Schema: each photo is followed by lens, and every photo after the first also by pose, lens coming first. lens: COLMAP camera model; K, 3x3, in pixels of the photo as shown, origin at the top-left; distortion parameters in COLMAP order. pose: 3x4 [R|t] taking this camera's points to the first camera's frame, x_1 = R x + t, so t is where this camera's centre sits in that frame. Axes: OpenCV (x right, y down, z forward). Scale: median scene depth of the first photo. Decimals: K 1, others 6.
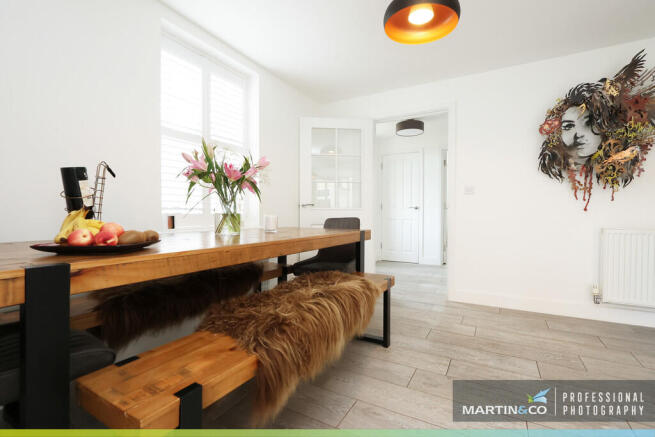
lens RADIAL K [[303.8, 0, 326.8], [0, 303.8, 213.7], [0, 0, 1]] dist [-0.007256, 0.001325]
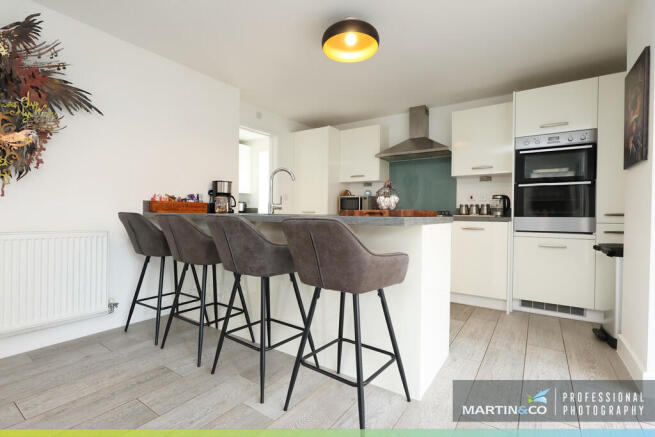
lens RADIAL K [[303.8, 0, 328.7], [0, 303.8, 220.0], [0, 0, 1]] dist [-0.007256, 0.001325]
pose [[0.078292, -0.008819, 0.996891, 0.277113], [0.005309, 0.999950, 0.008429, 0.013714], [-0.996916, 0.004633, 0.078335, 0.147147]]
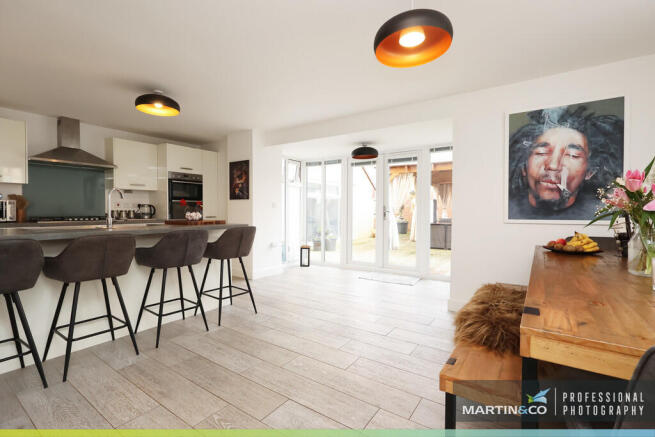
lens RADIAL K [[303.8, 0, 327.7], [0, 303.8, 214.6], [0, 0, 1]] dist [-0.007256, 0.001325]
pose [[-0.996849, 0.005865, 0.079110, 0.348154], [0.008345, 0.999483, 0.031061, -0.070537], [-0.078887, 0.031623, -0.996382, 1.419708]]
